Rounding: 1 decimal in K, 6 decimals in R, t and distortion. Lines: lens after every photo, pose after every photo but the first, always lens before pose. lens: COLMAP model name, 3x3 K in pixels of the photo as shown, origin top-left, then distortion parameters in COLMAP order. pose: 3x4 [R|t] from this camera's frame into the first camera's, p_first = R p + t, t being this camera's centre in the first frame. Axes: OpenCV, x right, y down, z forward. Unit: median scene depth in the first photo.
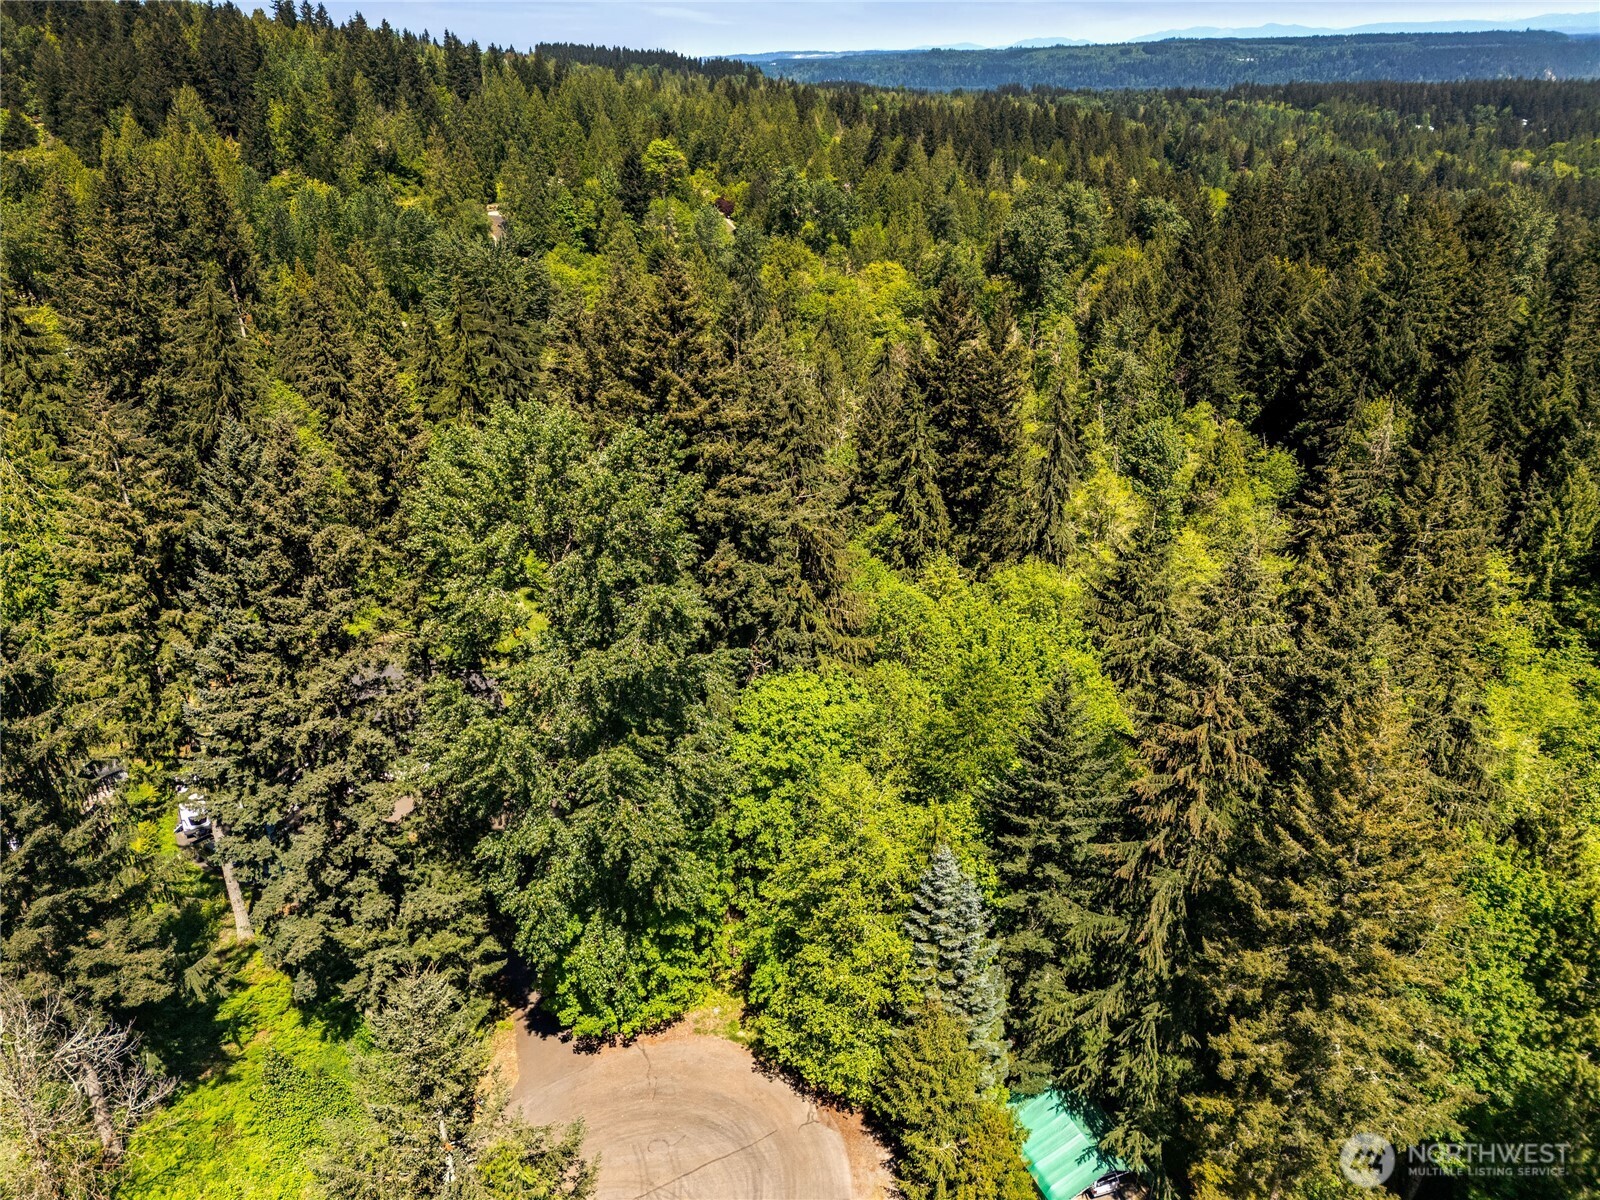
lens RADIAL K [[1168.7, 0, 805.0], [0, 1168.7, 598.6], [0, 0, 1]] dist [0.080064, -0.086053]
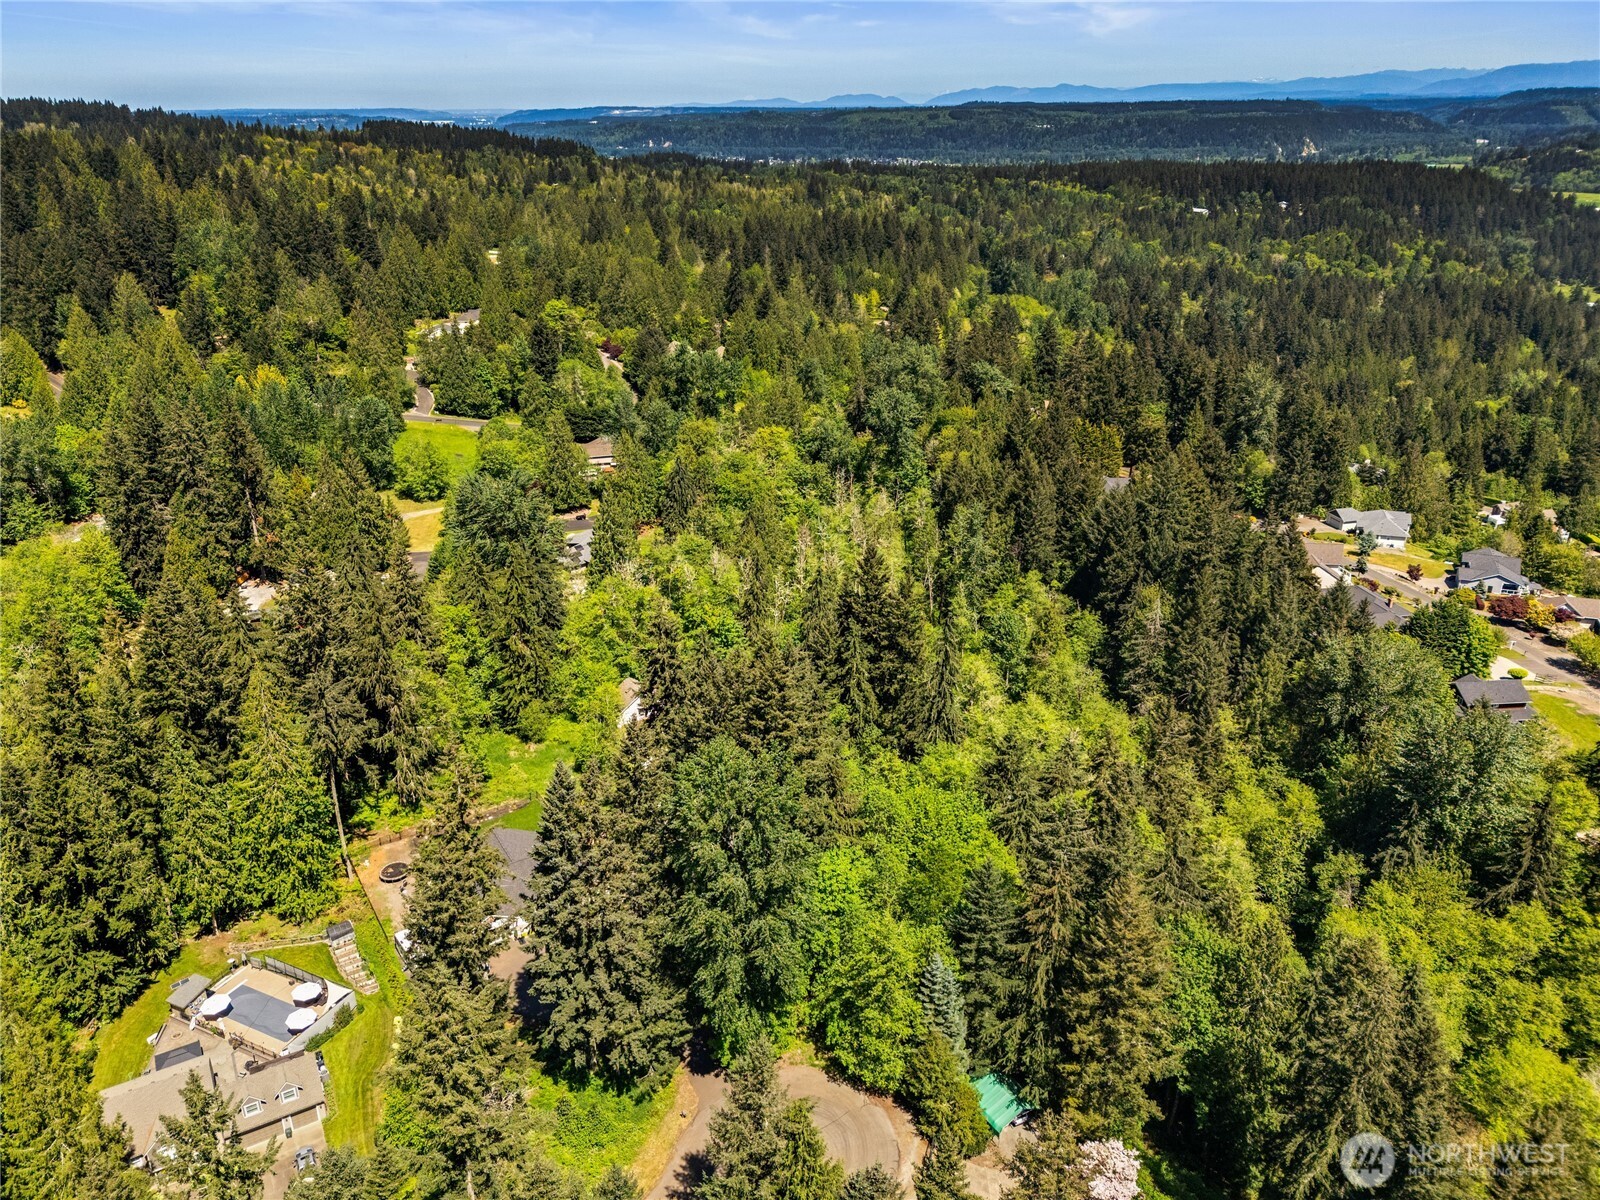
lens RADIAL K [[1174.9, 0, 800.0], [0, 1174.9, 600.0], [0, 0, 1]] dist [0.143901, -0.308474]
pose [[0.990204, -0.052507, 0.129380, -0.319616], [0.056674, 0.997979, -0.028738, -0.323937], [-0.127610, 0.035789, 0.991178, -0.940074]]
